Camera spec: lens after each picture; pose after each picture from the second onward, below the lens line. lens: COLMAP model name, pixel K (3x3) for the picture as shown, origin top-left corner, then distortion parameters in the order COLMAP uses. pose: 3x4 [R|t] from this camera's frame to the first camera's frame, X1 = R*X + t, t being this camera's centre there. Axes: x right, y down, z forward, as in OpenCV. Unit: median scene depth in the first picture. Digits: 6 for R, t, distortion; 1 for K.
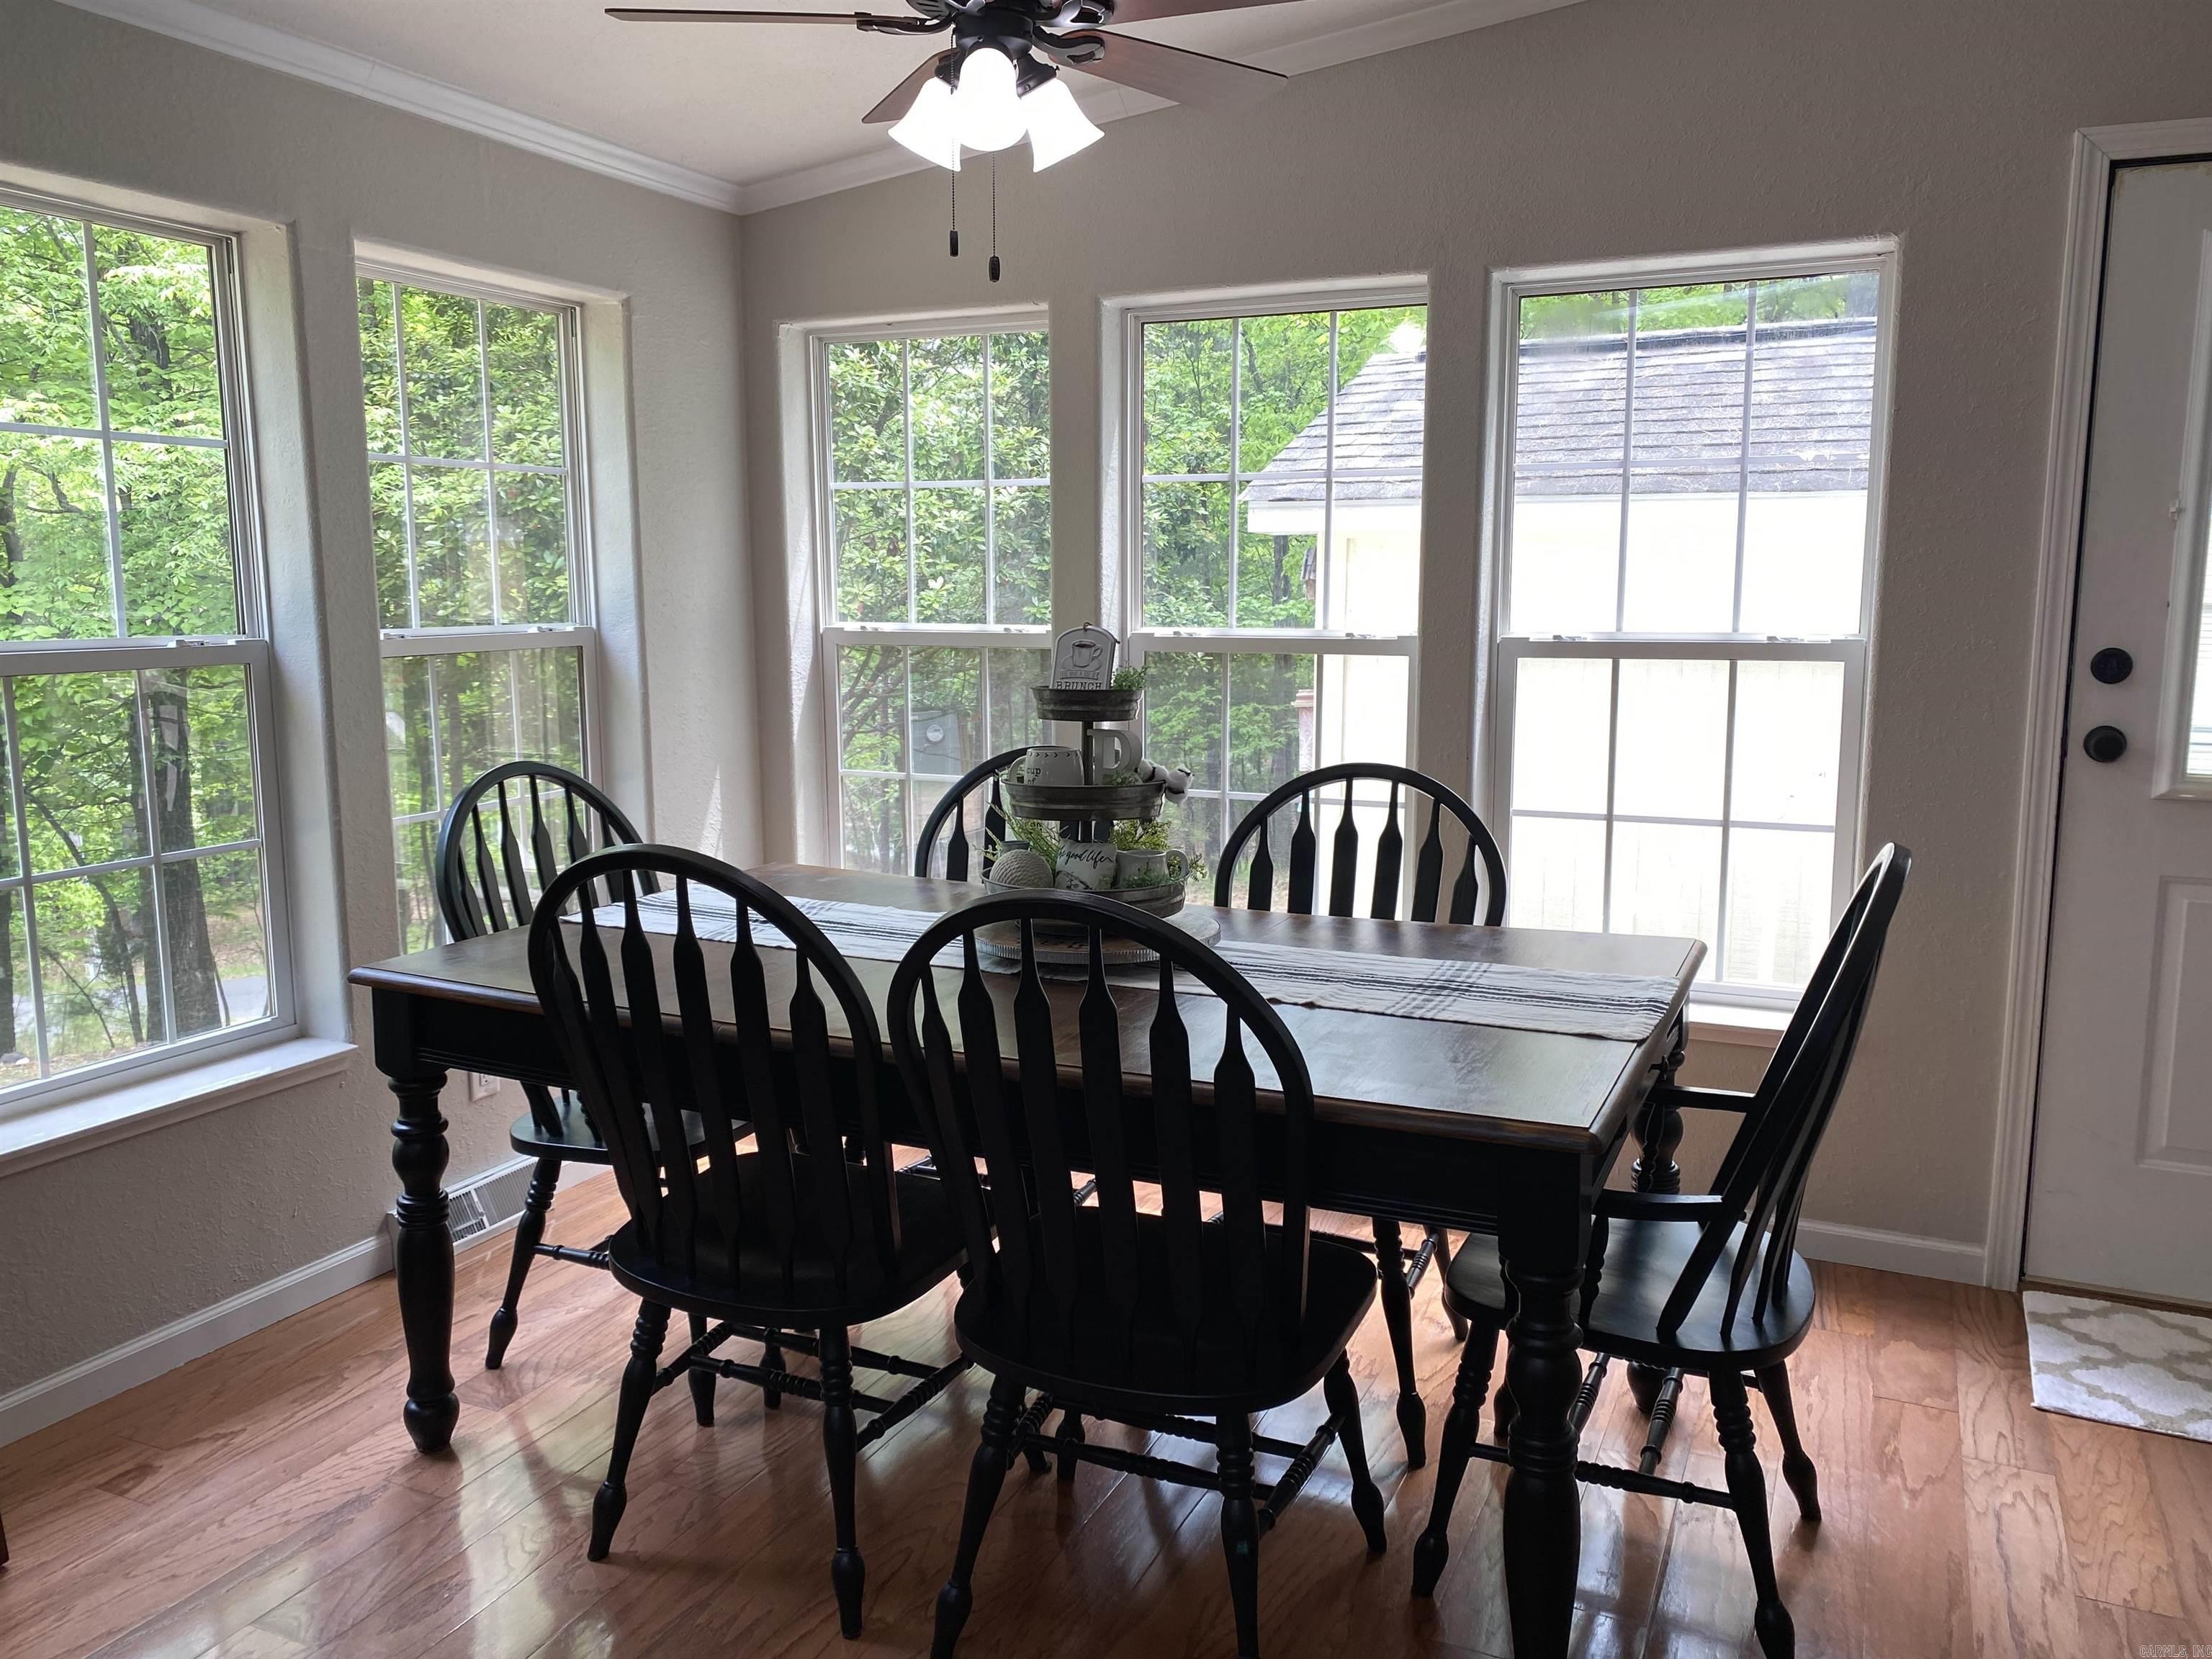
lens RADIAL K [[1693.9, 0, 1105.6], [0, 1693.9, 820.6], [0, 0, 1]] dist [0.074620, -0.113855]
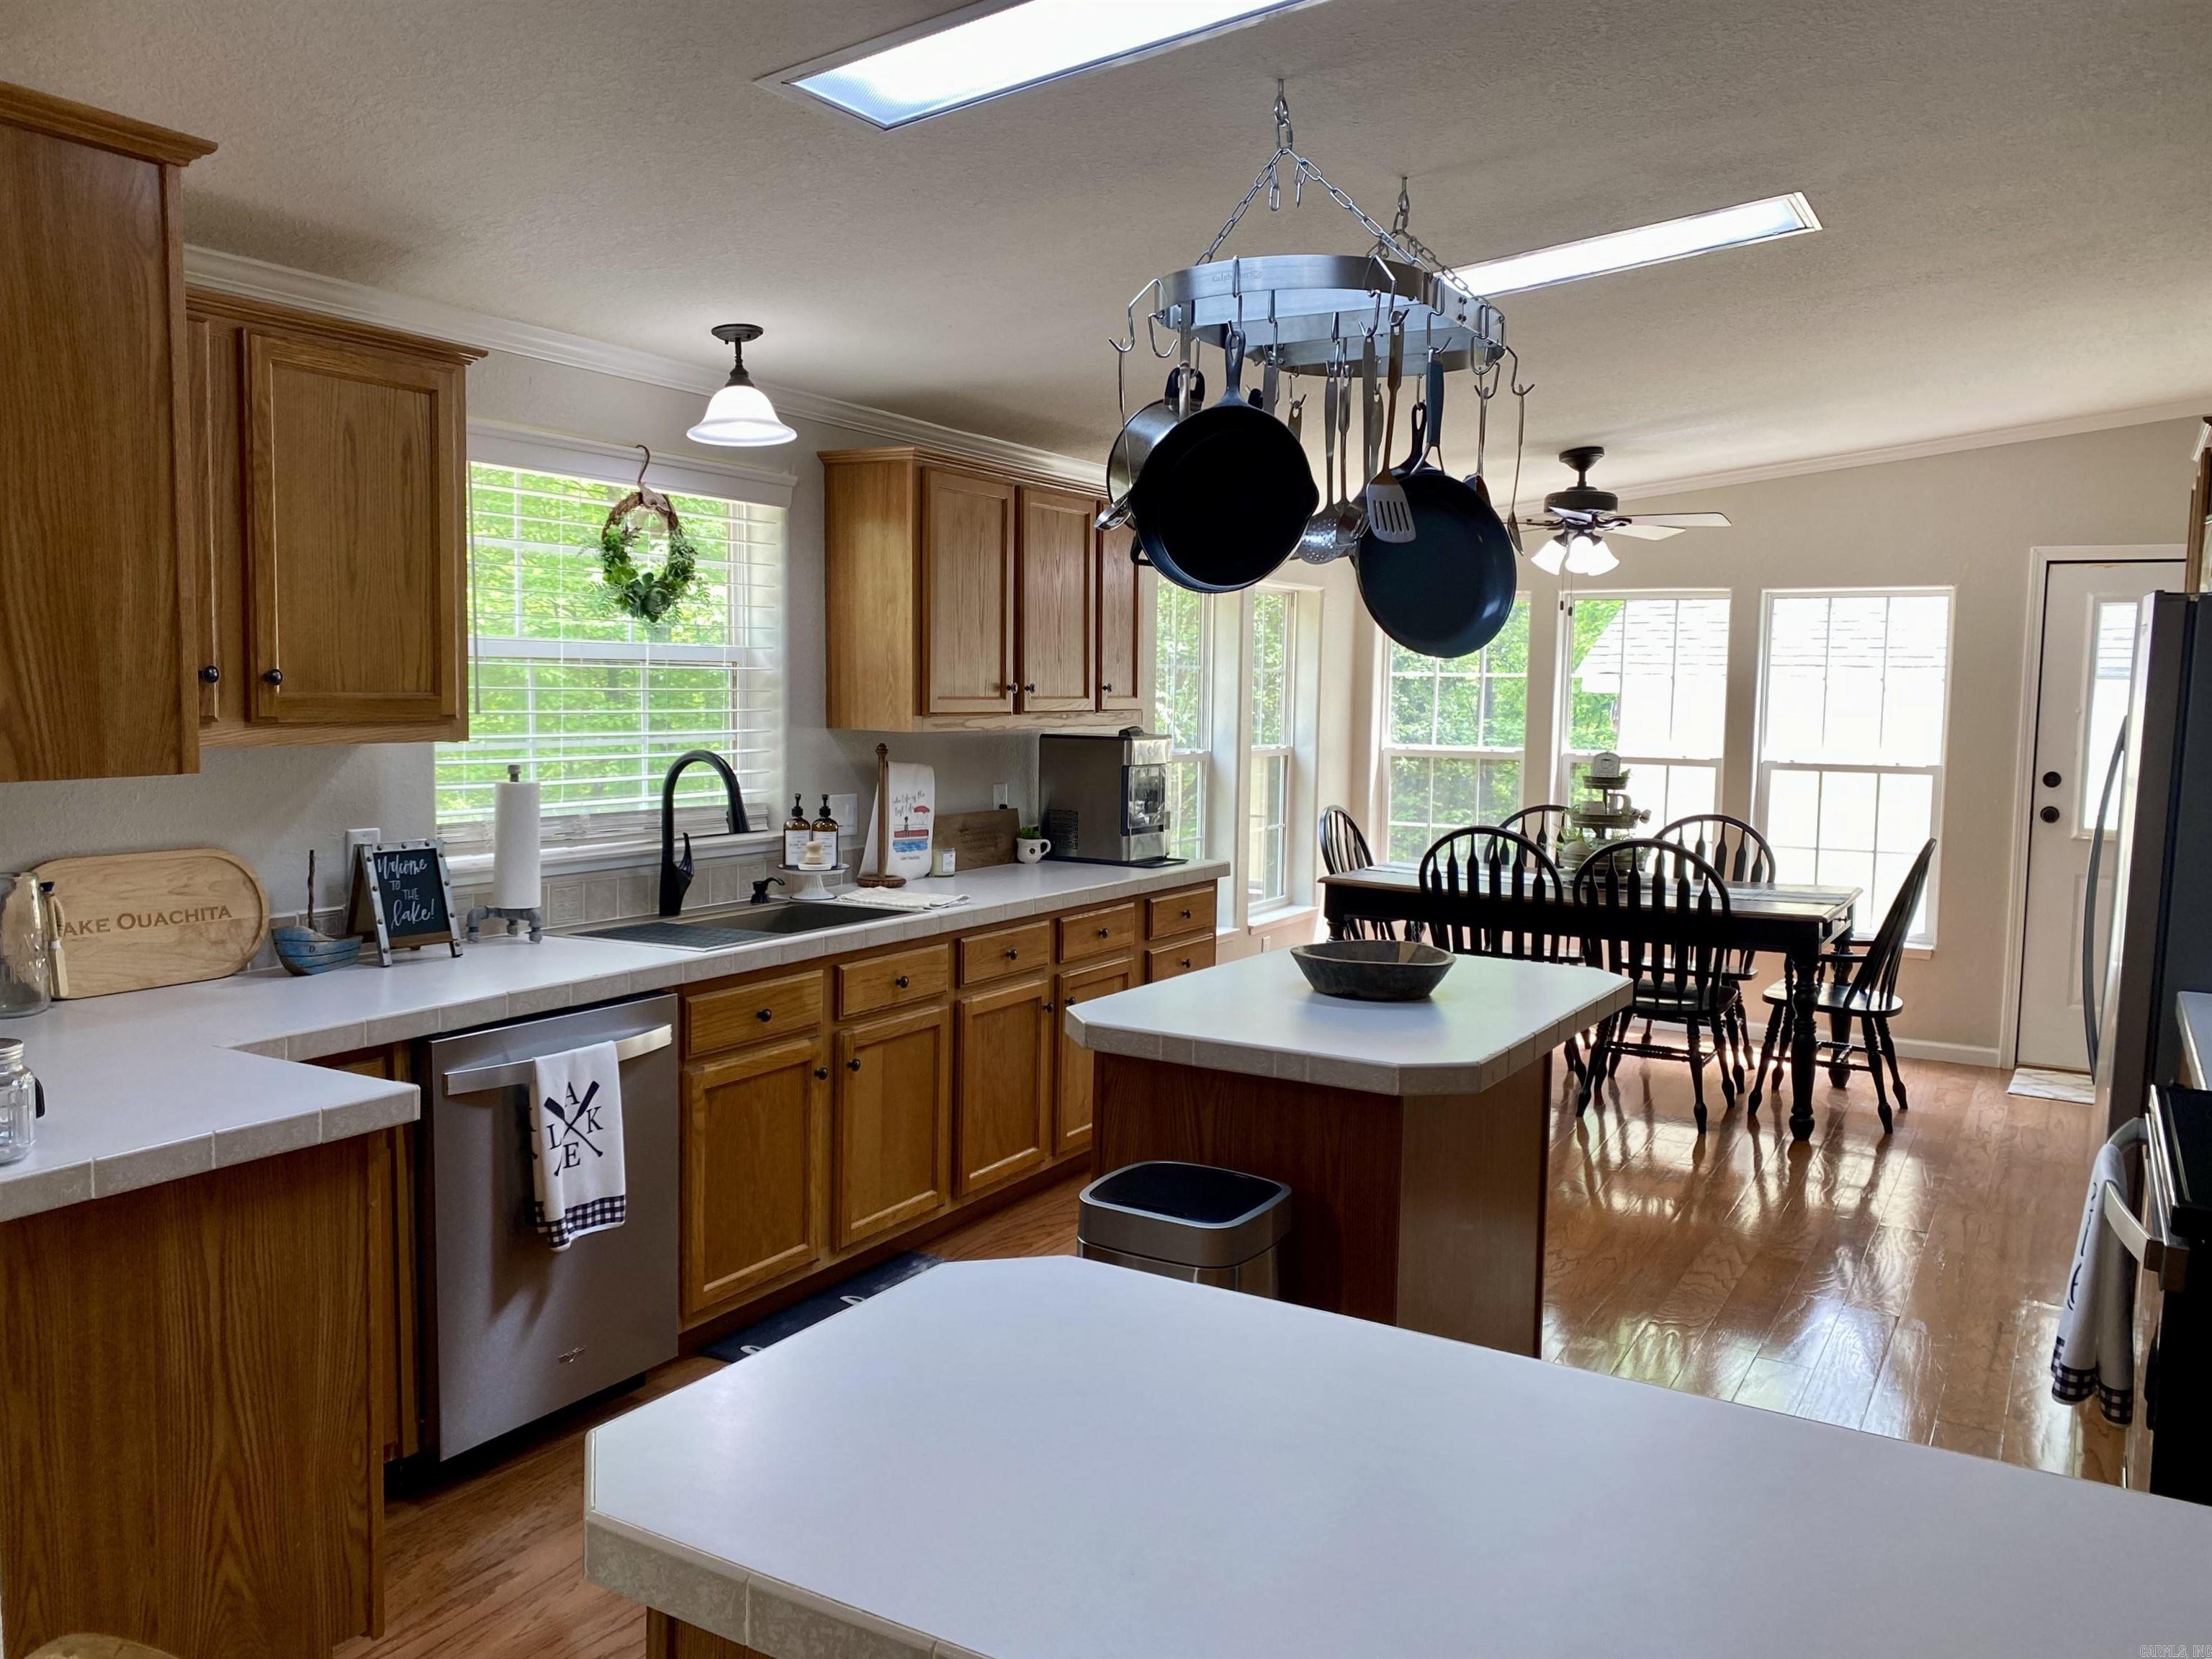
lens RADIAL K [[1695.3, 0, 1077.8], [0, 1695.3, 825.5], [0, 0, 1]] dist [0.063153, -0.105914]
pose [[0.994487, 0.027130, -0.101286, -0.417568], [-0.033085, 0.997792, -0.057581, 0.129748], [0.099500, 0.060614, 0.993190, -1.241041]]
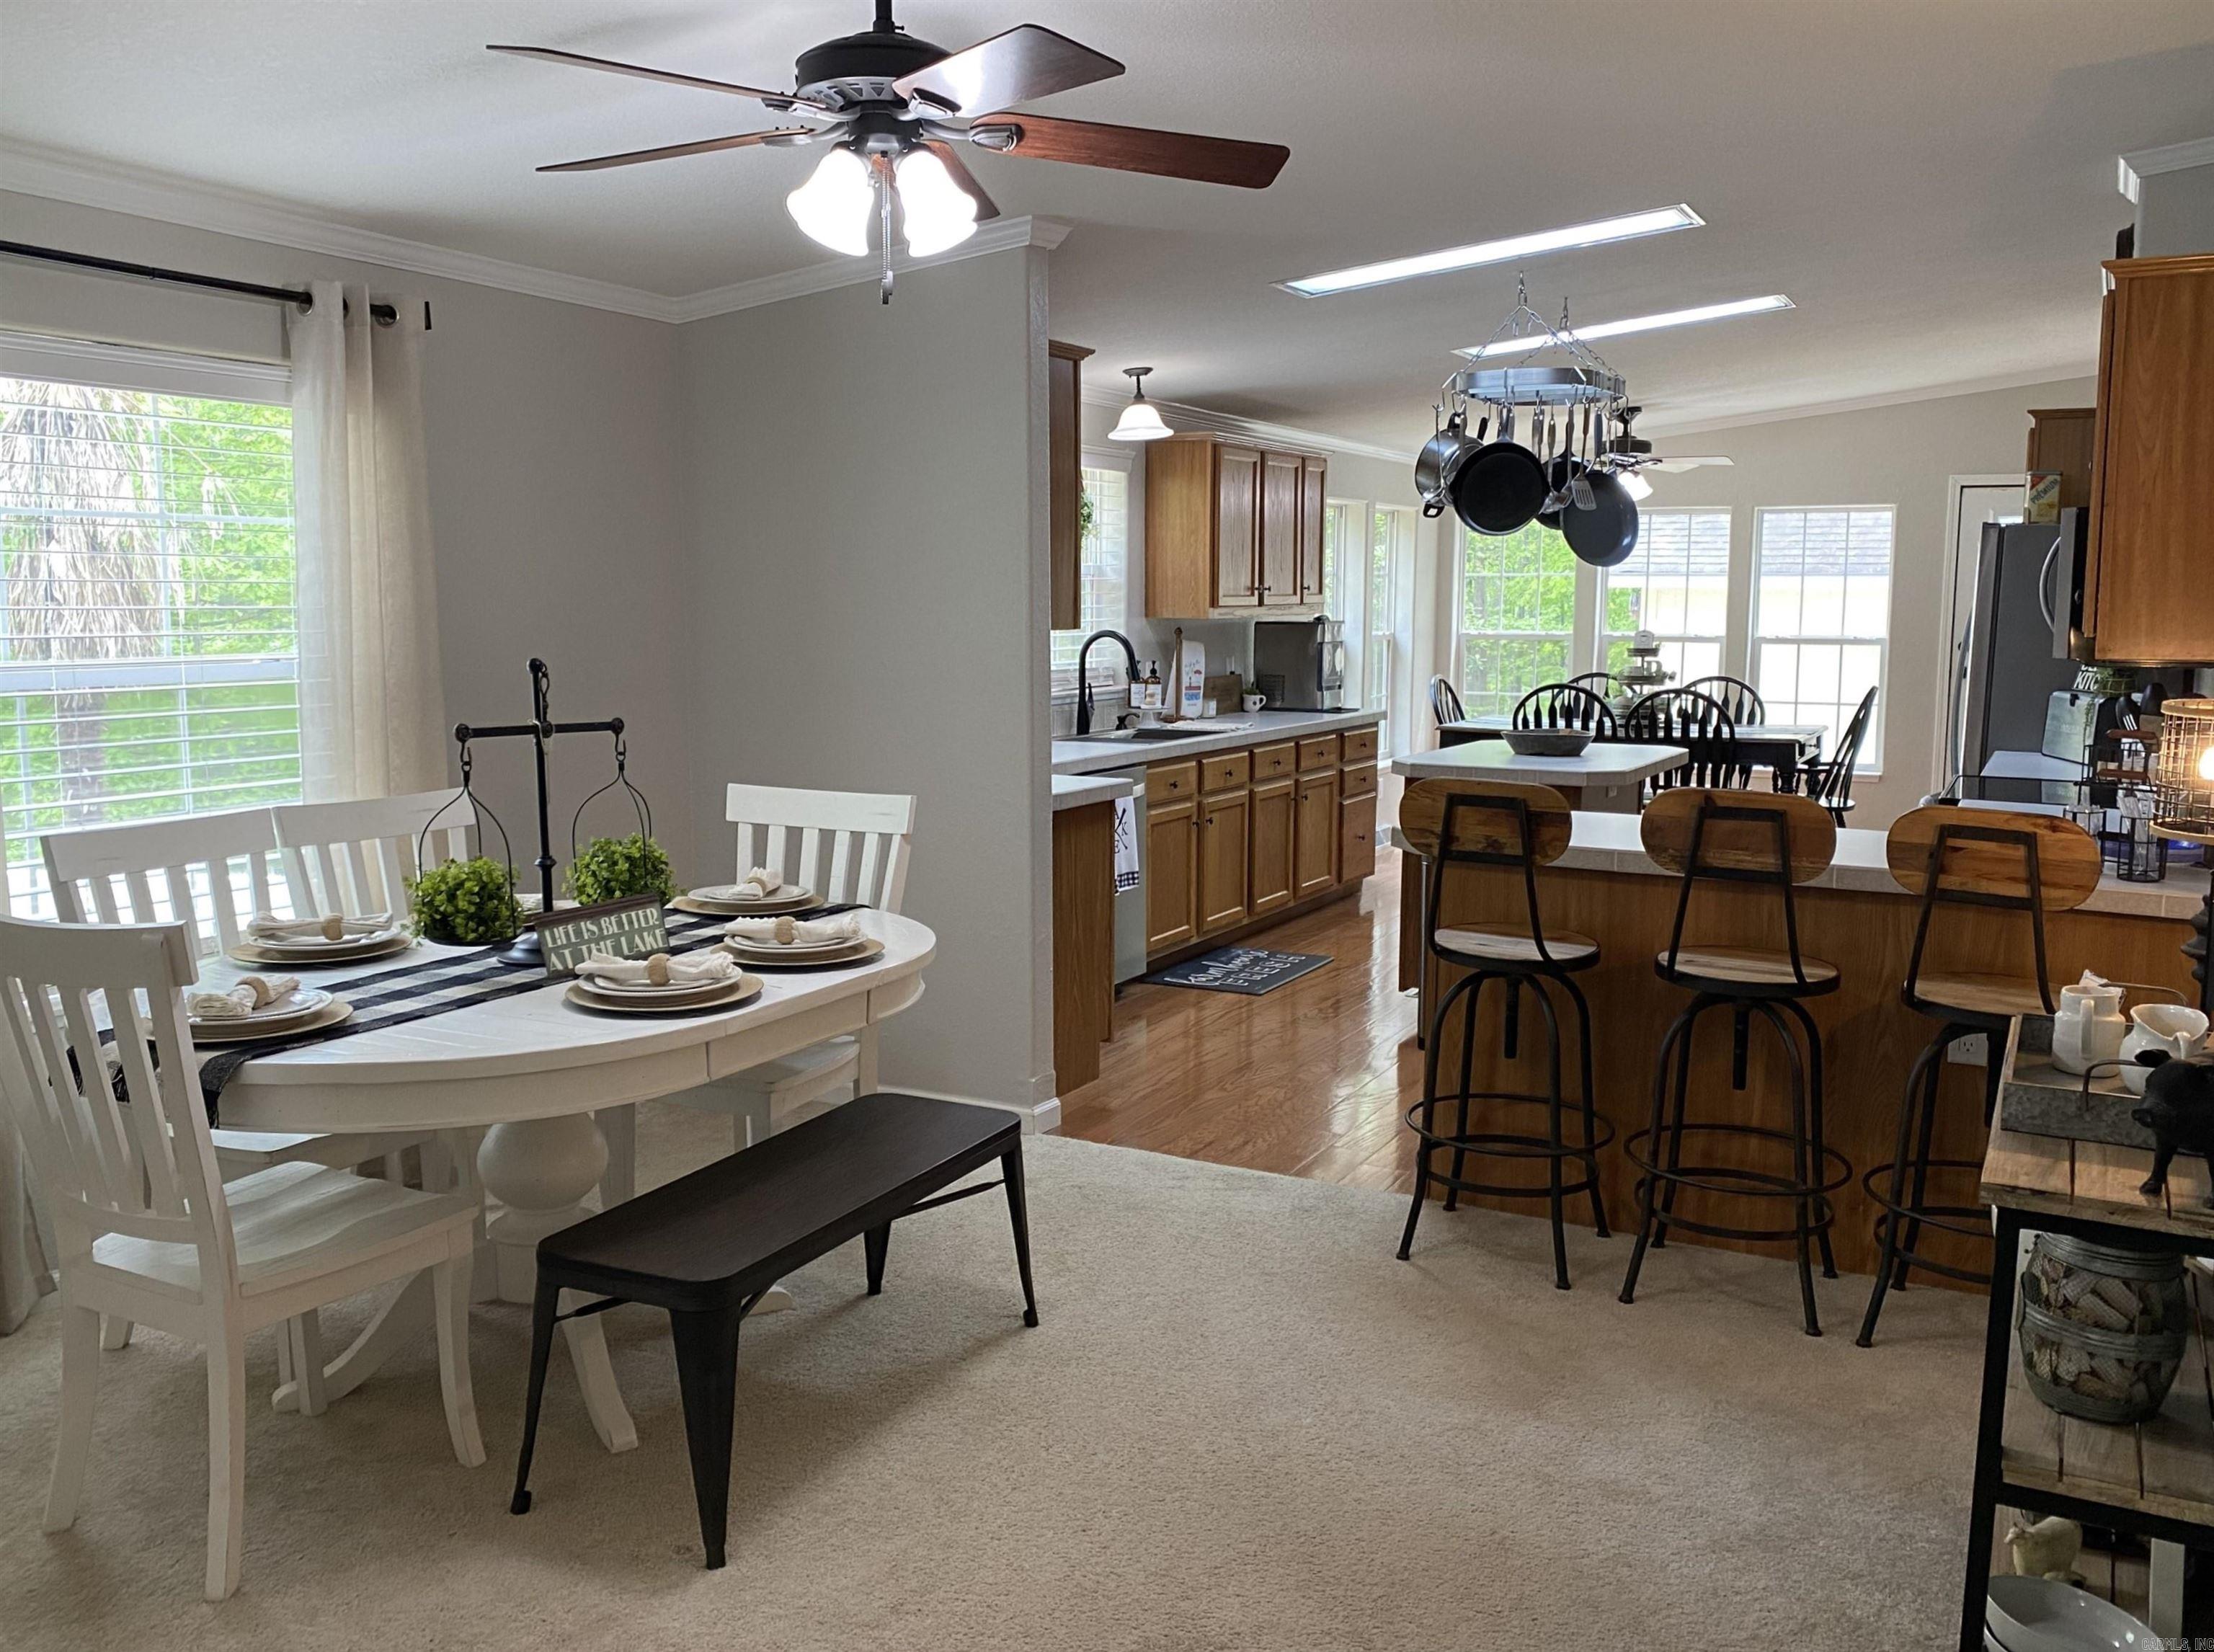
lens RADIAL K [[1821.6, 0, 1061.8], [0, 1821.6, 823.7], [0, 0, 1]] dist [0.074417, -0.127061]
pose [[0.997143, 0.014866, -0.074059, -0.714336], [-0.015982, 0.999767, -0.014499, 0.275737], [0.073826, 0.015641, 0.997148, -2.199417]]
